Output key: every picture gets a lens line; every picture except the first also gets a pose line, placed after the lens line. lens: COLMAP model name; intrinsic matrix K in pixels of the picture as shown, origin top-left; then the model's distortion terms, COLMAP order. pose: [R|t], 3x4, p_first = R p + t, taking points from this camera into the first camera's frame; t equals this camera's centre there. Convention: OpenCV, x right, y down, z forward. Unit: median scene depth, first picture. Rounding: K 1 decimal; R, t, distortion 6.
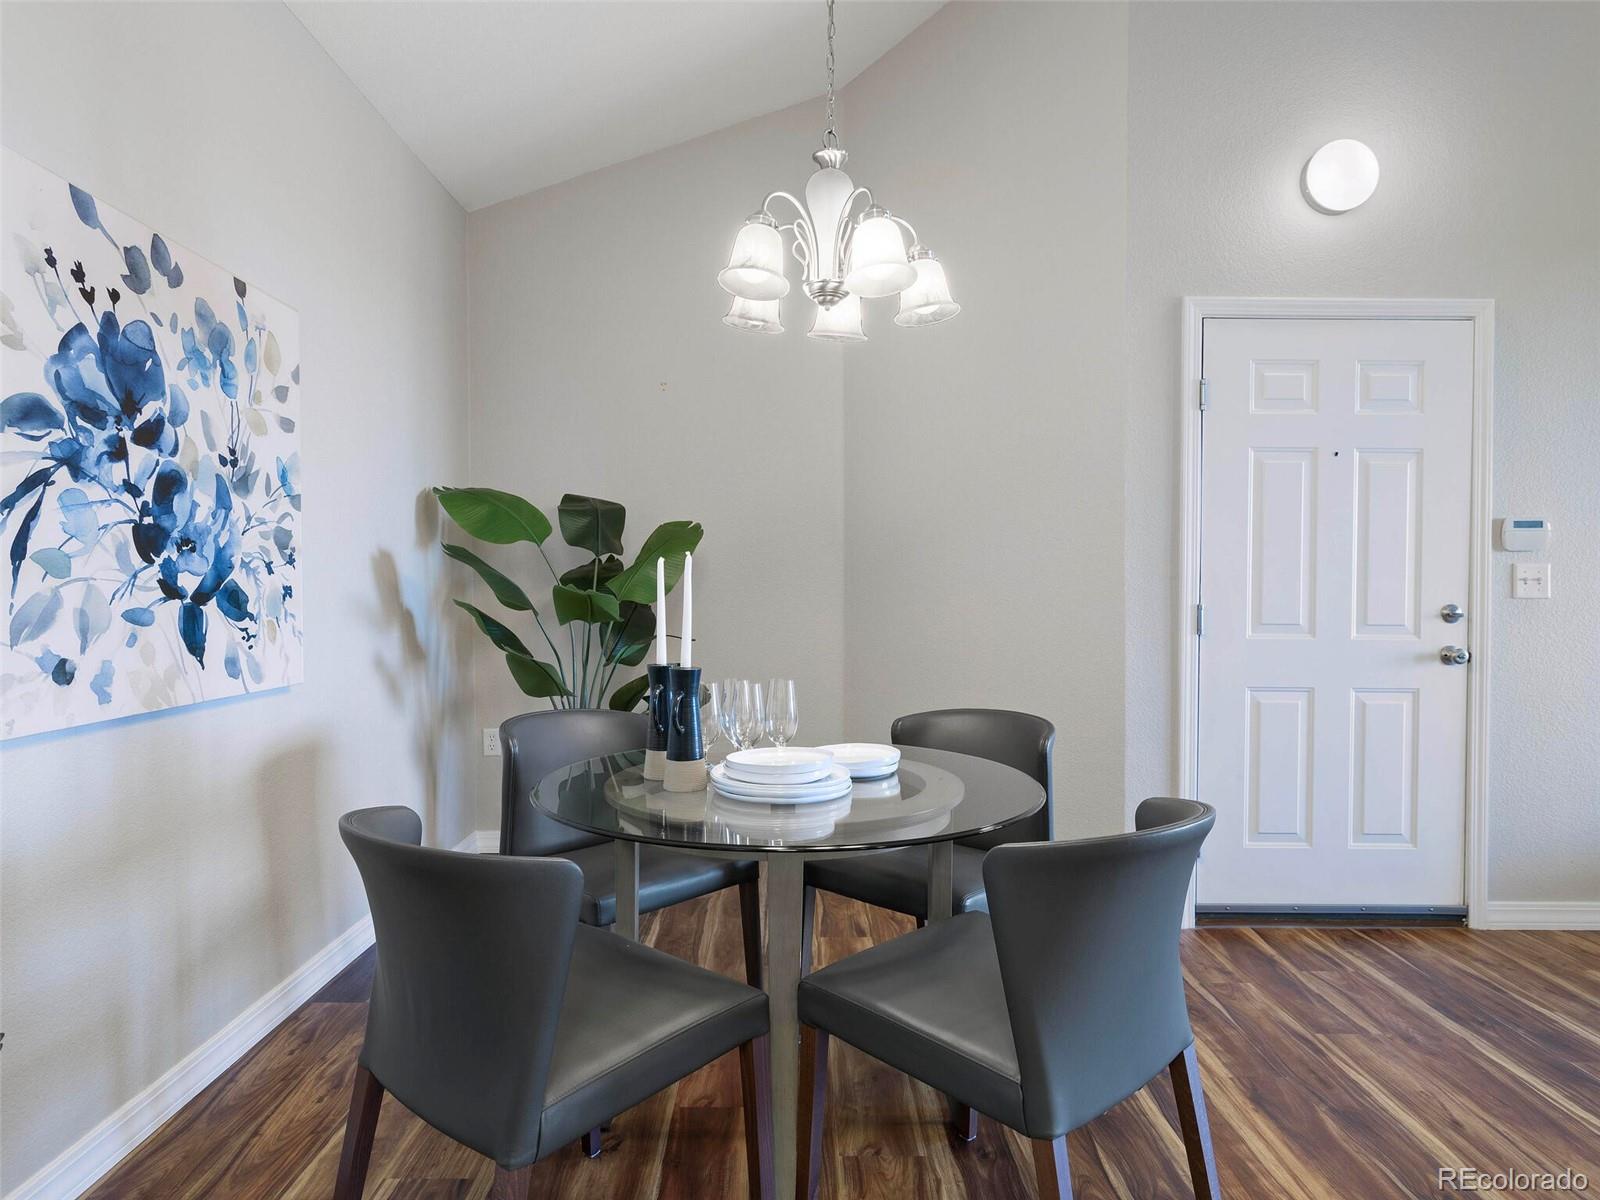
lens RADIAL K [[950.7, 0, 788.5], [0, 950.7, 599.3], [0, 0, 1]] dist [-0.009880, 0.010281]
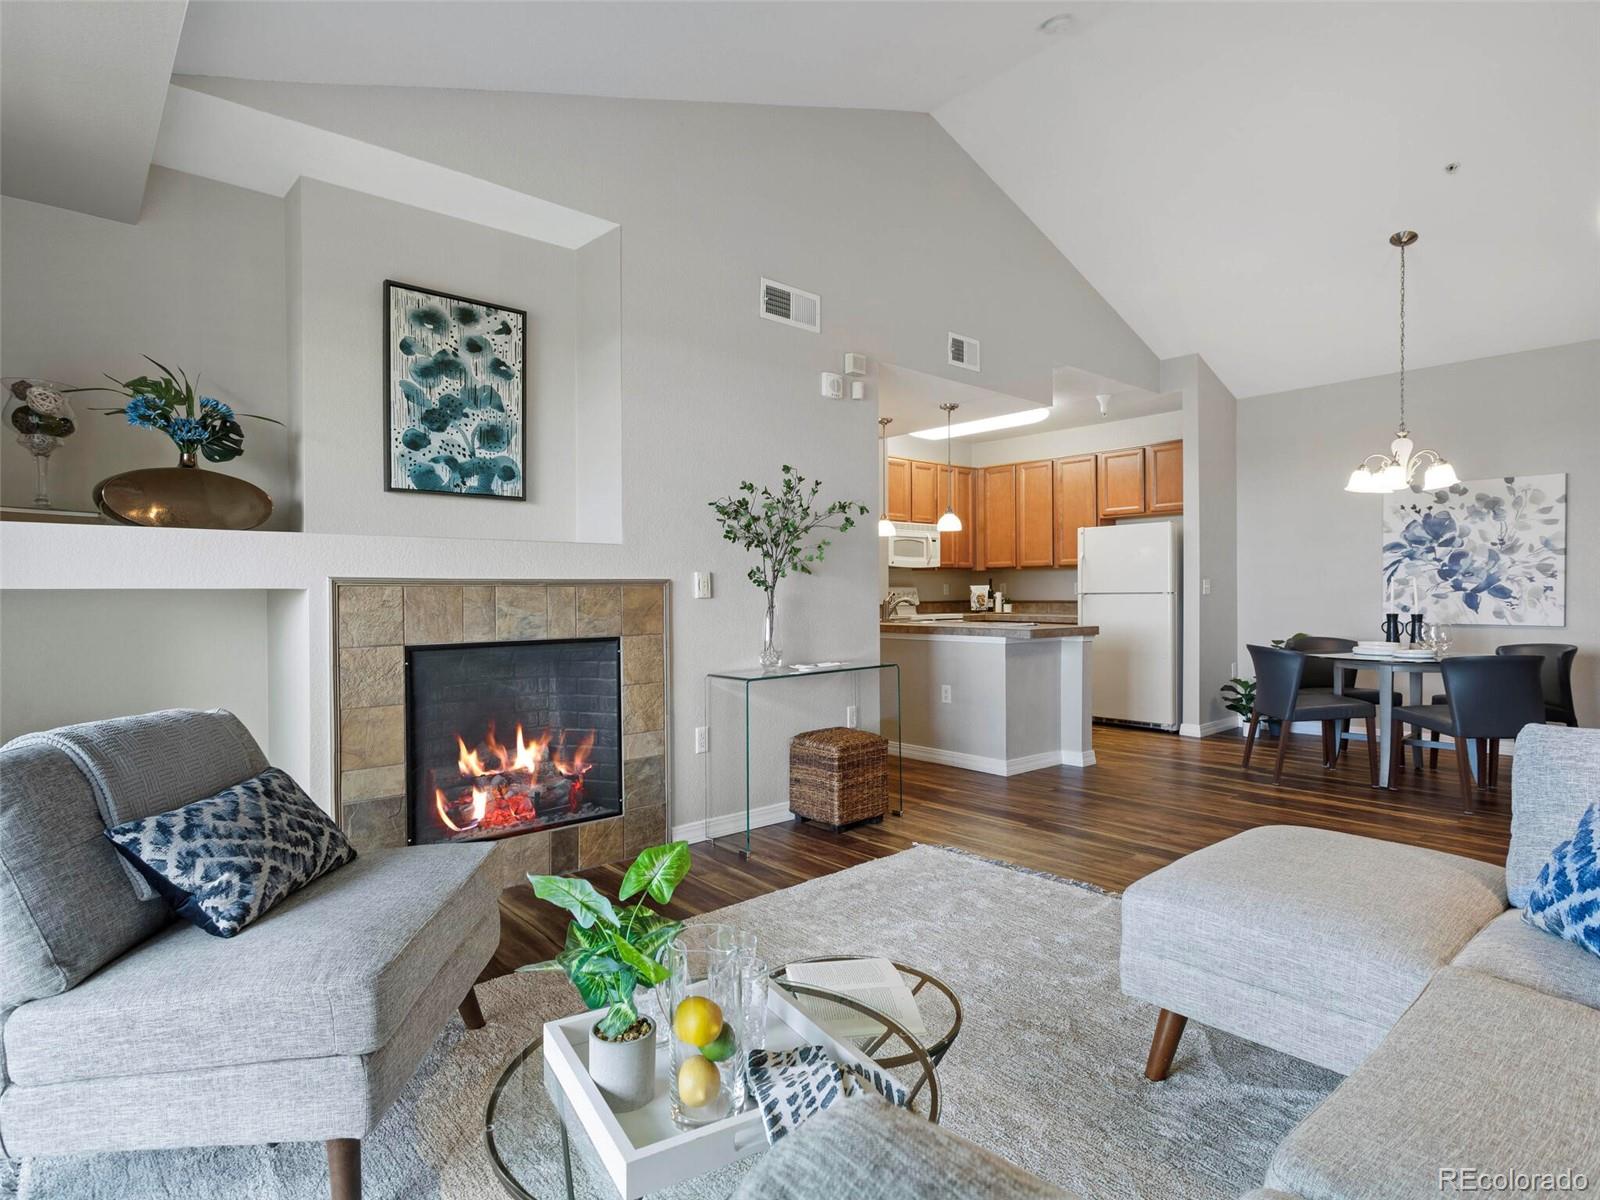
lens RADIAL K [[857.4, 0, 802.9], [0, 857.4, 601.2], [0, 0, 1]] dist [0.002250, 0.000508]
pose [[-0.743860, 0.012259, -0.668224, 2.718022], [-0.001722, 0.999793, 0.020259, -0.018995], [0.668334, 0.016220, -0.743685, 1.521883]]
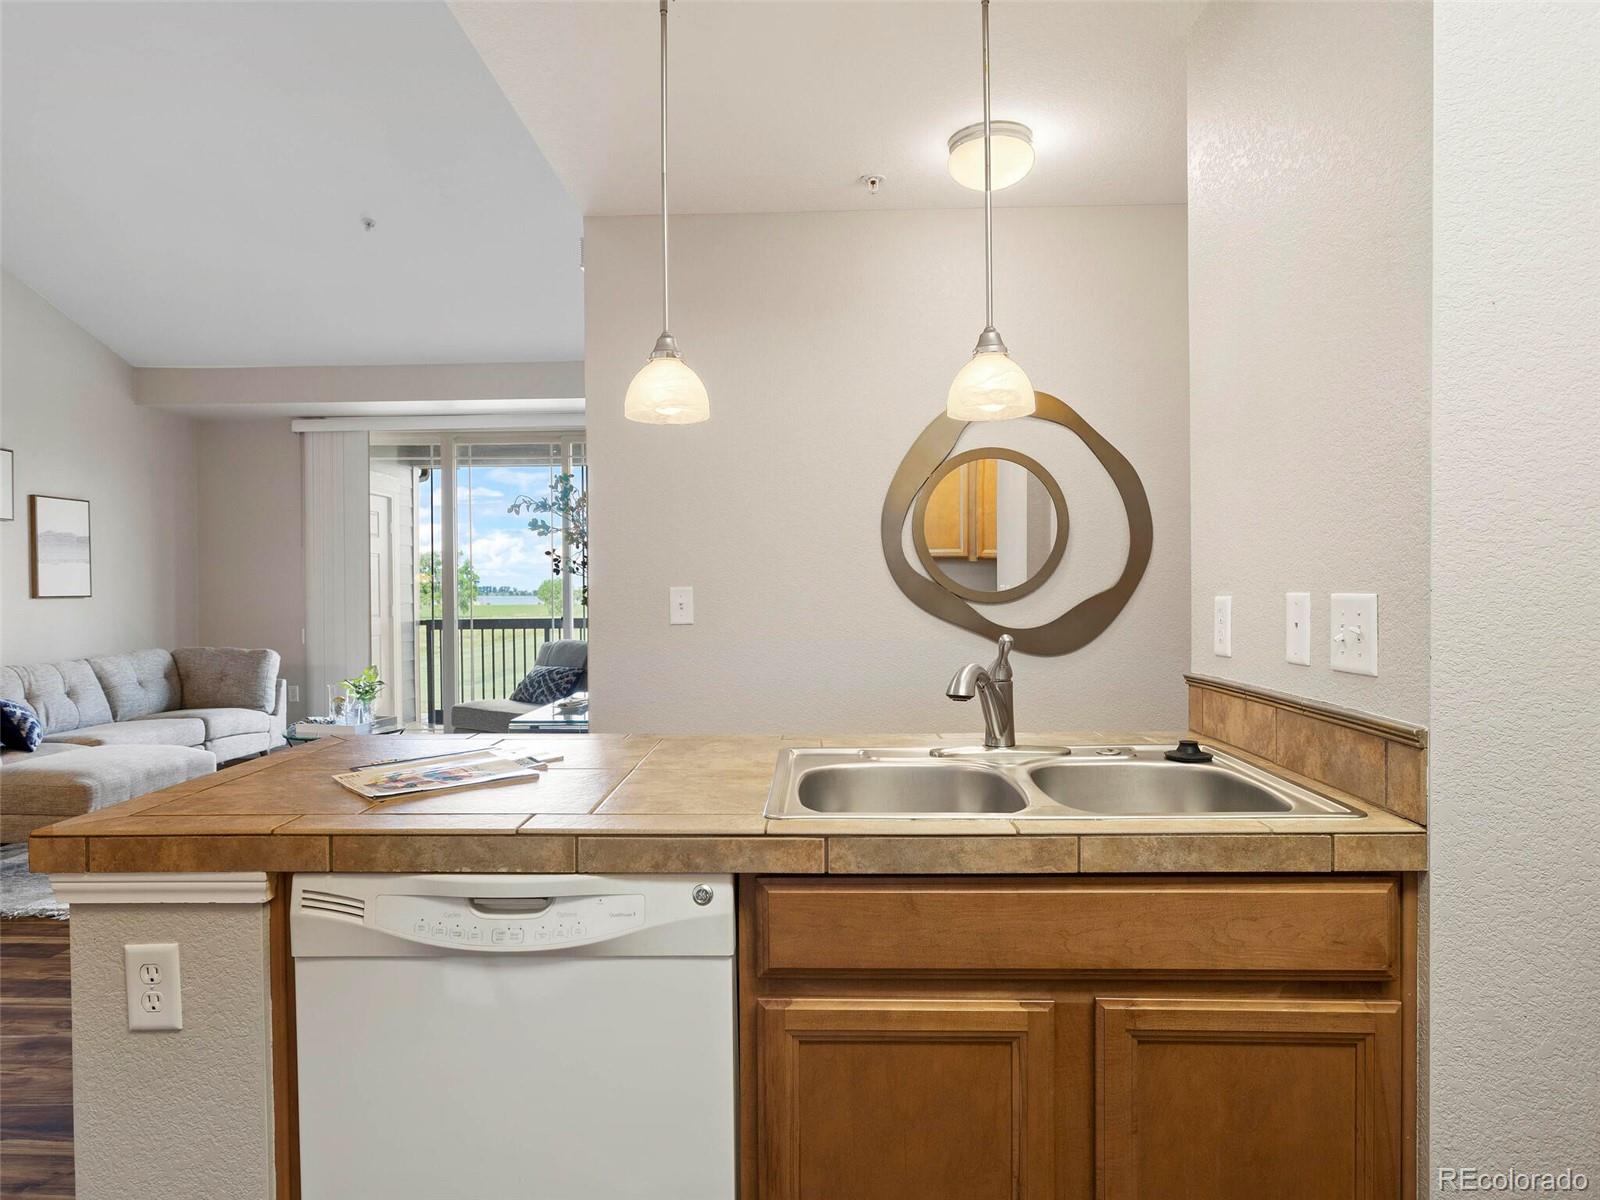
lens RADIAL K [[950.7, 0, 788.5], [0, 950.7, 599.3], [0, 0, 1]] dist [-0.009880, 0.010281]
pose [[0.029772, -0.013100, 0.999471, -0.142106], [0.018626, 0.999748, 0.012548, -0.035033], [-0.999383, 0.018242, 0.030008, -0.232327]]
